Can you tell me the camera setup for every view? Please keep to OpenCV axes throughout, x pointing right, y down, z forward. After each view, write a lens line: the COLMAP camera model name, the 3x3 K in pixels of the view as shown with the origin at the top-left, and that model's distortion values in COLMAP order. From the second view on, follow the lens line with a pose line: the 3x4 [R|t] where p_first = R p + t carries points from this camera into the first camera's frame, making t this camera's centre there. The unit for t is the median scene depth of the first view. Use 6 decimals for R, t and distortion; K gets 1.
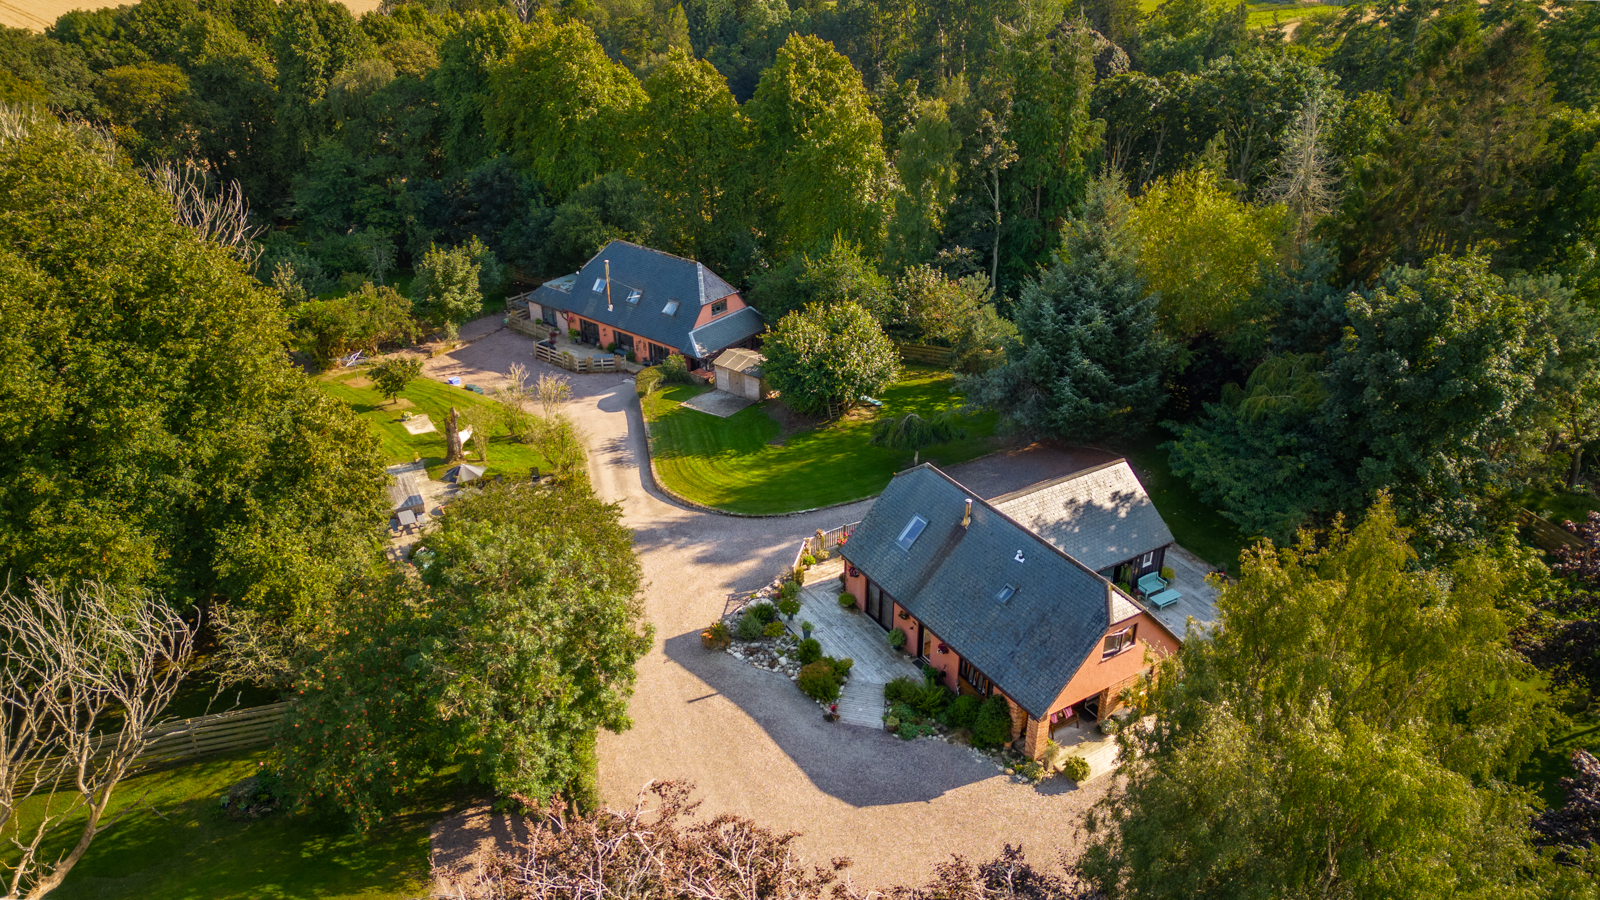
lens RADIAL K [[1131.8, 0, 791.5], [0, 1131.8, 493.3], [0, 0, 1]] dist [0.012898, 0.002147]
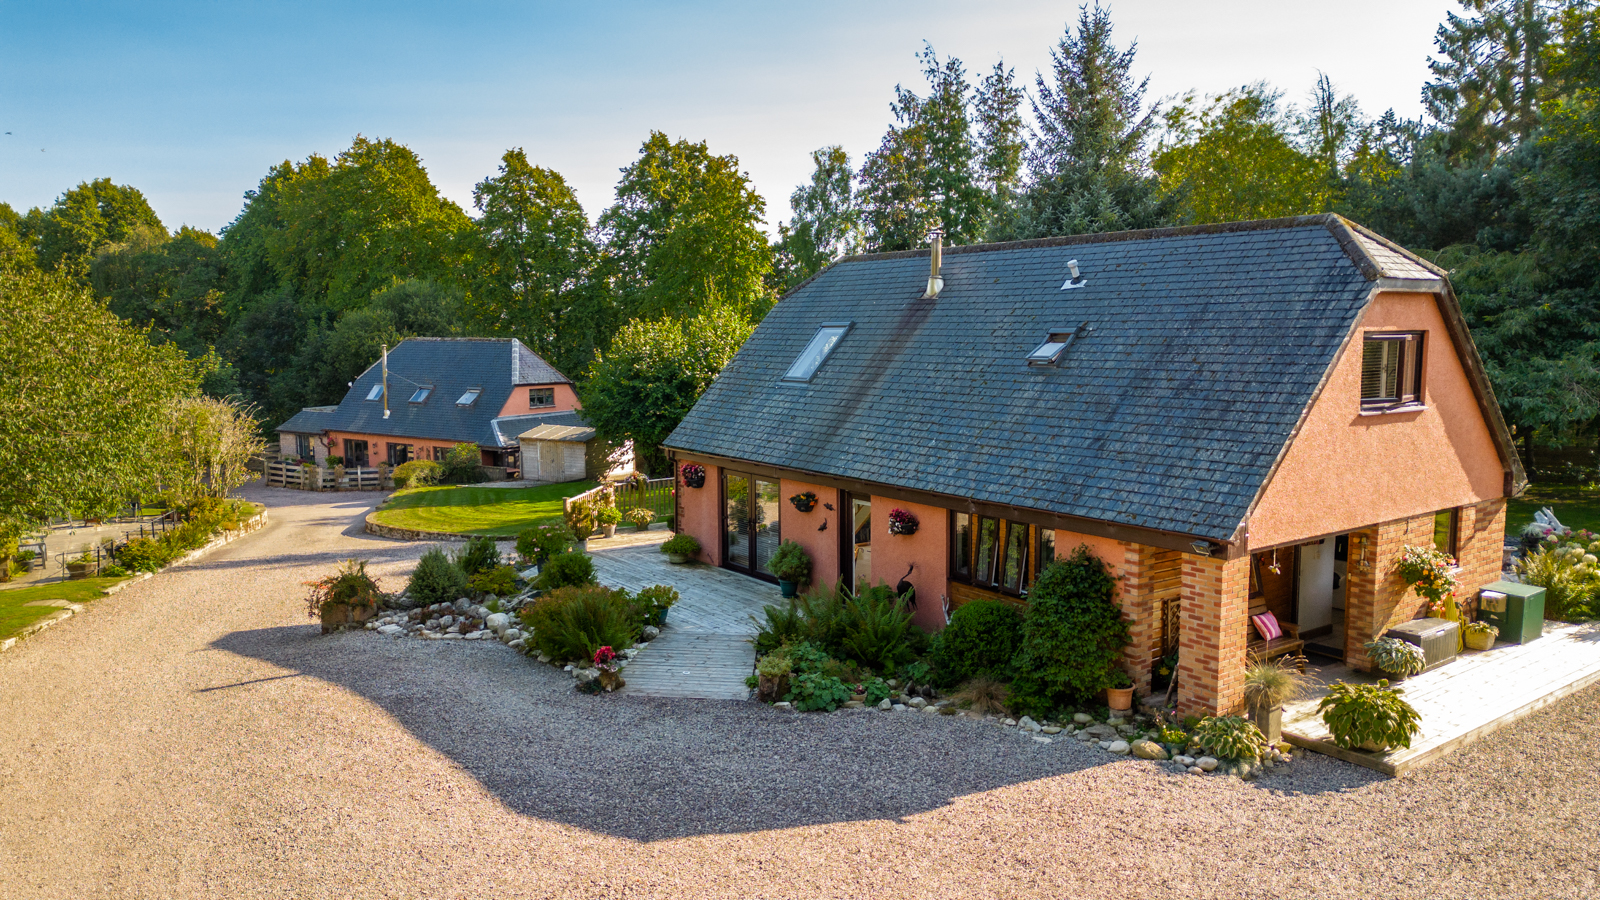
lens RADIAL K [[1115.9, 0, 799.8], [0, 1115.9, 456.2], [0, 0, 1]] dist [0.103405, -0.147514]
pose [[0.996489, -0.009638, 0.083165, 0.038067], [0.041751, 0.918226, -0.393849, 0.151375], [-0.072568, 0.395939, 0.915405, 0.363357]]
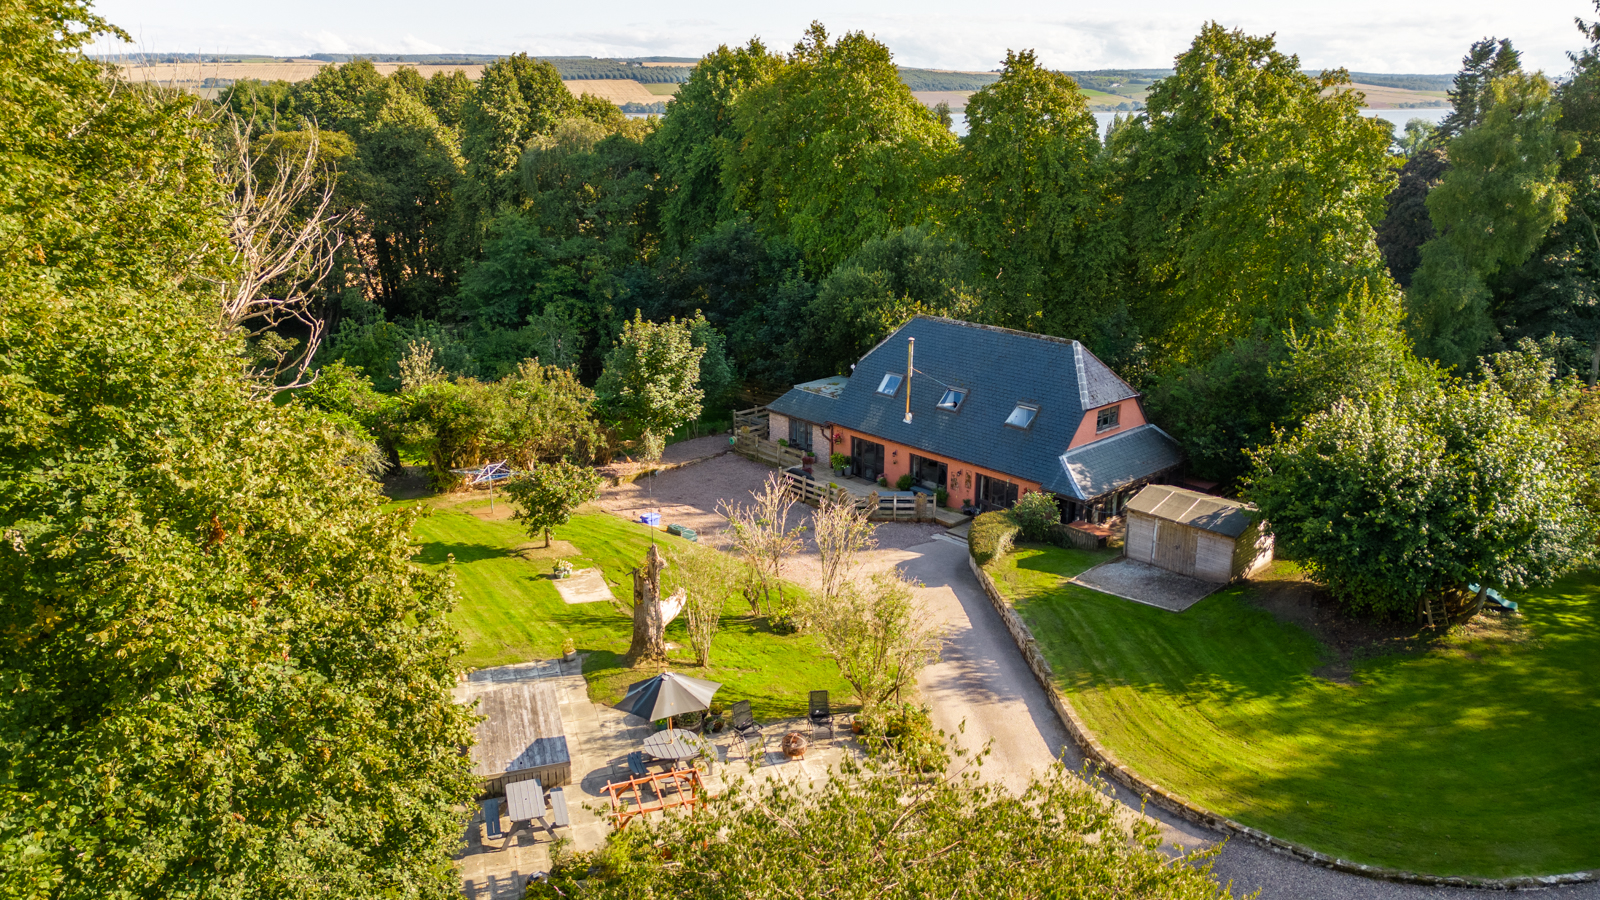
lens RADIAL K [[1115.9, 0, 799.8], [0, 1115.9, 456.2], [0, 0, 1]] dist [0.103405, -0.147514]
pose [[0.989217, 0.044970, -0.139383, -0.138374], [-0.073307, 0.975929, -0.205397, -0.016739], [0.126791, 0.213400, 0.968702, 0.431324]]
